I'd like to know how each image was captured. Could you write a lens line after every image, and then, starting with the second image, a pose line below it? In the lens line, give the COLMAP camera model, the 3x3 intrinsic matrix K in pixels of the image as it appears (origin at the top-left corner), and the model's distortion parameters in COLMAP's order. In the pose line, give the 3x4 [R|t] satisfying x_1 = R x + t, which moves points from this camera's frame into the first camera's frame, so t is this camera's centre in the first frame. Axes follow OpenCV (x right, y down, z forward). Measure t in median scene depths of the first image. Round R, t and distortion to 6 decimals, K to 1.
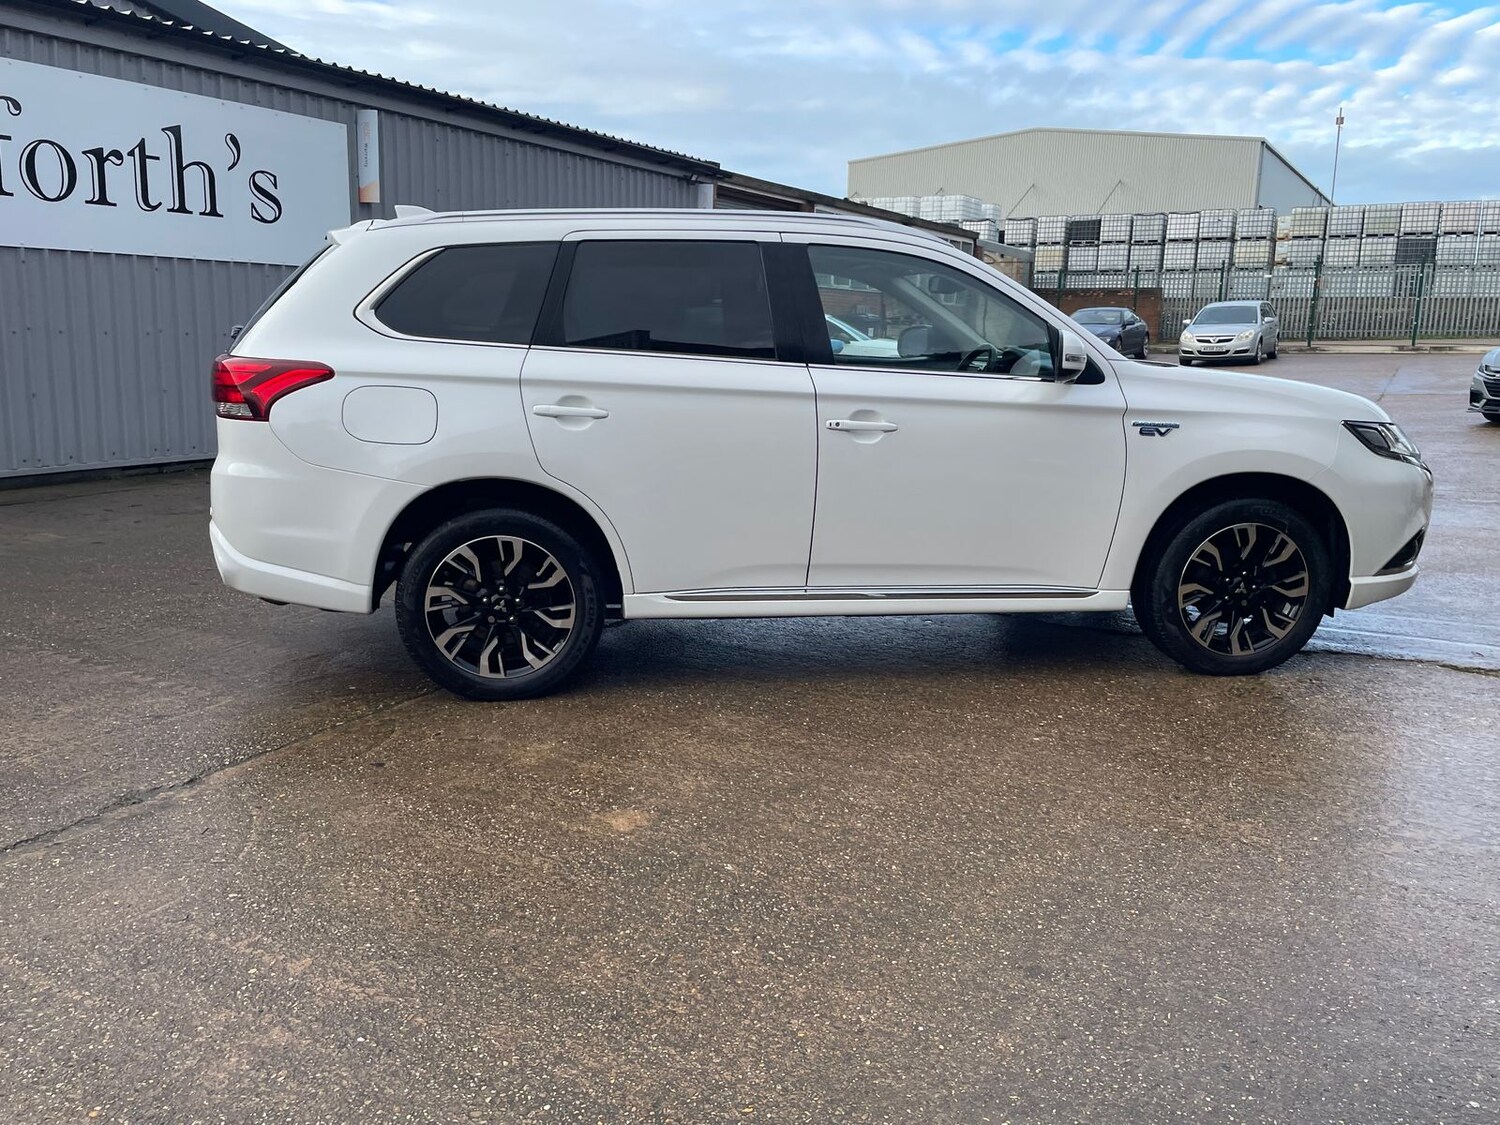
lens RADIAL K [[1217.2, 0, 762.7], [0, 1217.2, 566.3], [0, 0, 1]] dist [0.089665, -0.115052]
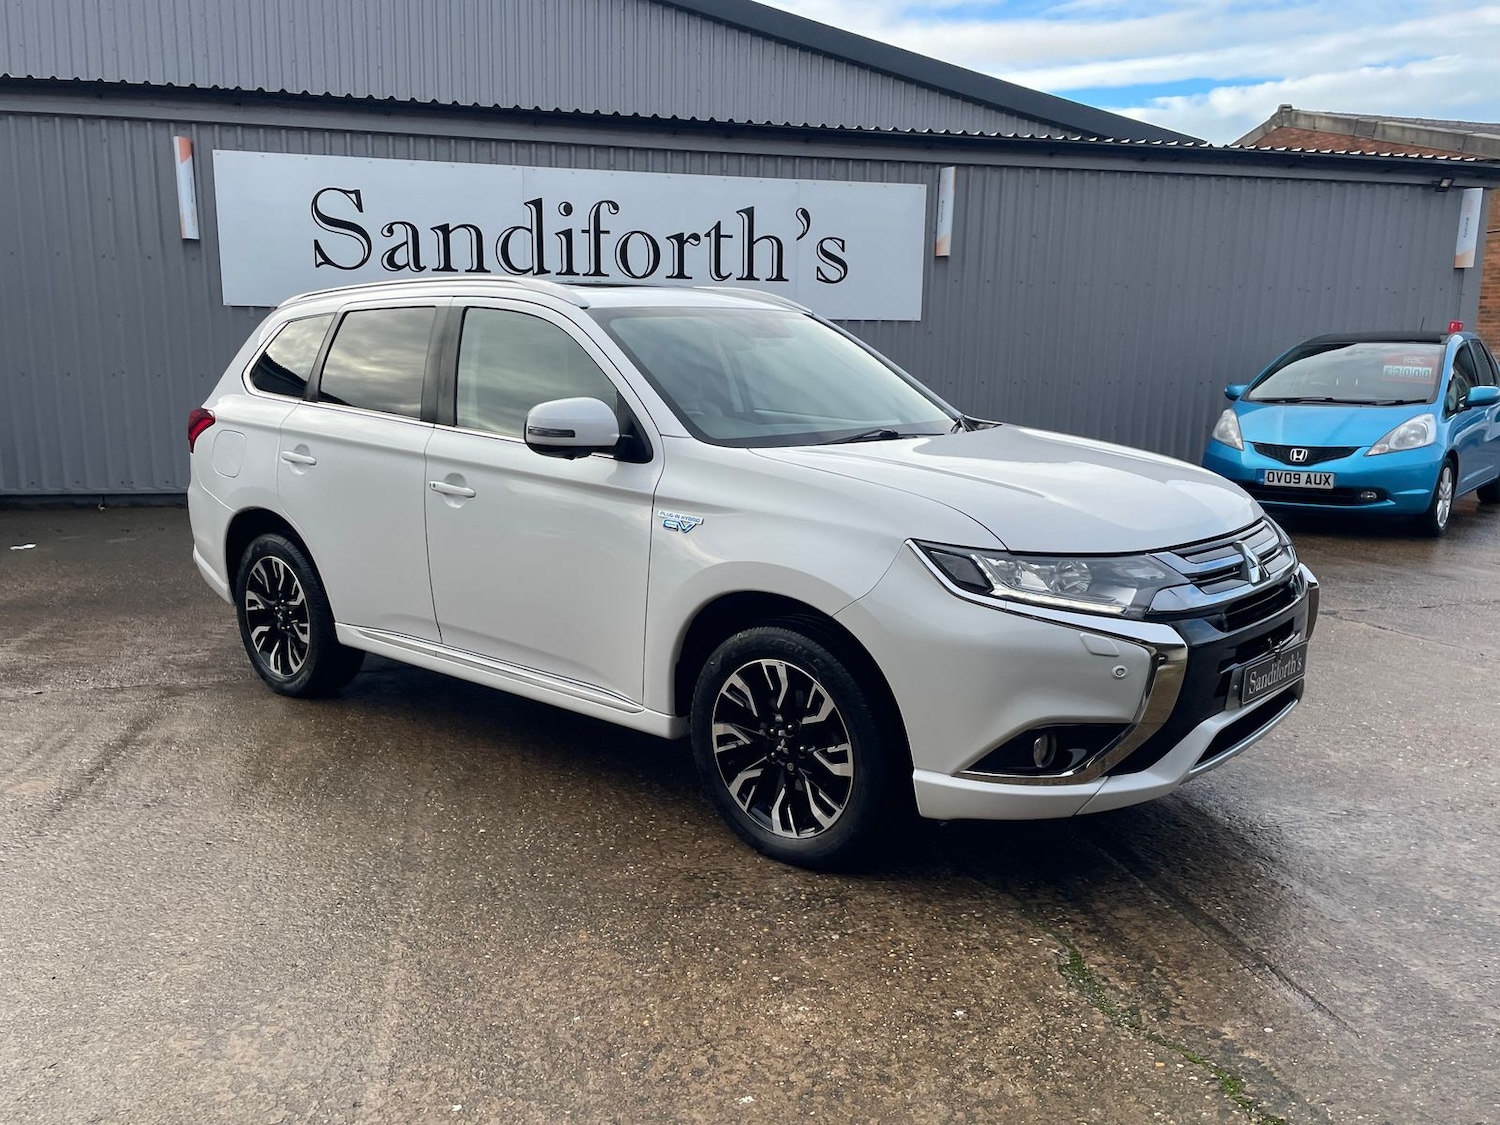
lens RADIAL K [[1216.7, 0, 759.7], [0, 1216.7, 572.9], [0, 0, 1]] dist [0.092795, -0.122395]
pose [[0.667394, 0.123882, -0.734328, 0.899211], [-0.140202, 0.989336, 0.039480, -0.112193], [0.731388, 0.076605, 0.677645, 0.474265]]
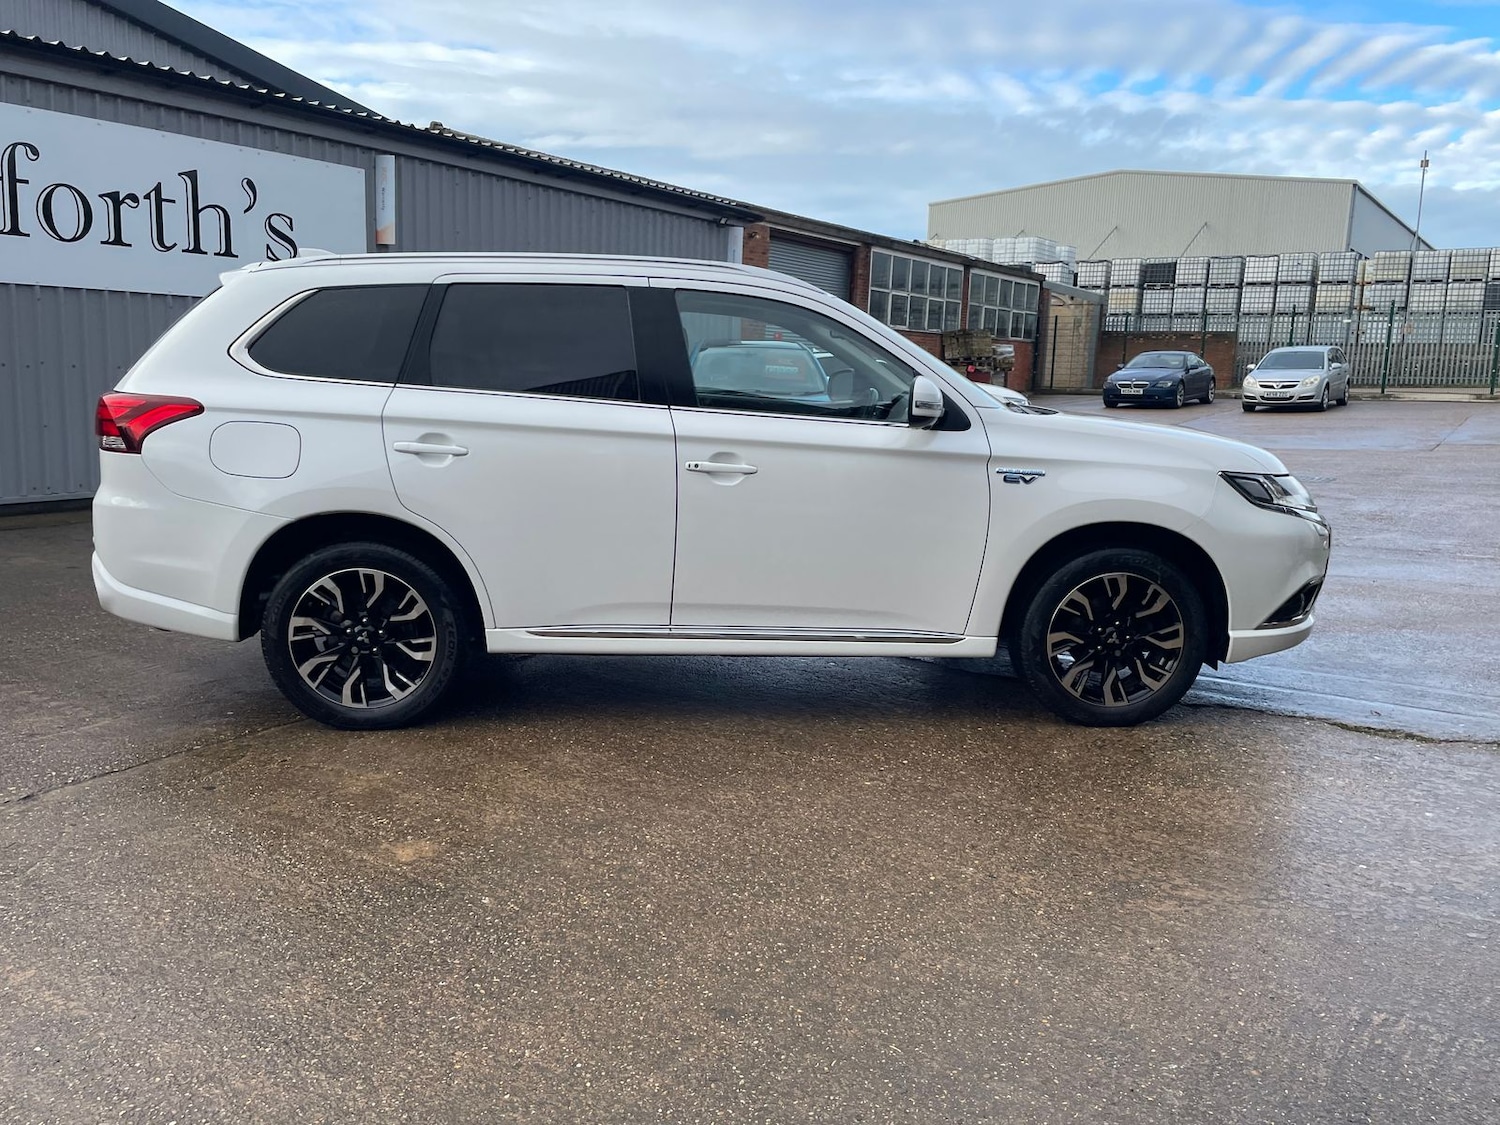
lens RADIAL K [[1217.2, 0, 761.7], [0, 1217.2, 577.2], [0, 0, 1]] dist [0.089665, -0.115052]
pose [[0.997446, 0.022530, -0.067781, 0.170104], [-0.024061, 0.999471, -0.021859, -0.003026], [0.067252, 0.023434, 0.997461, -0.003372]]
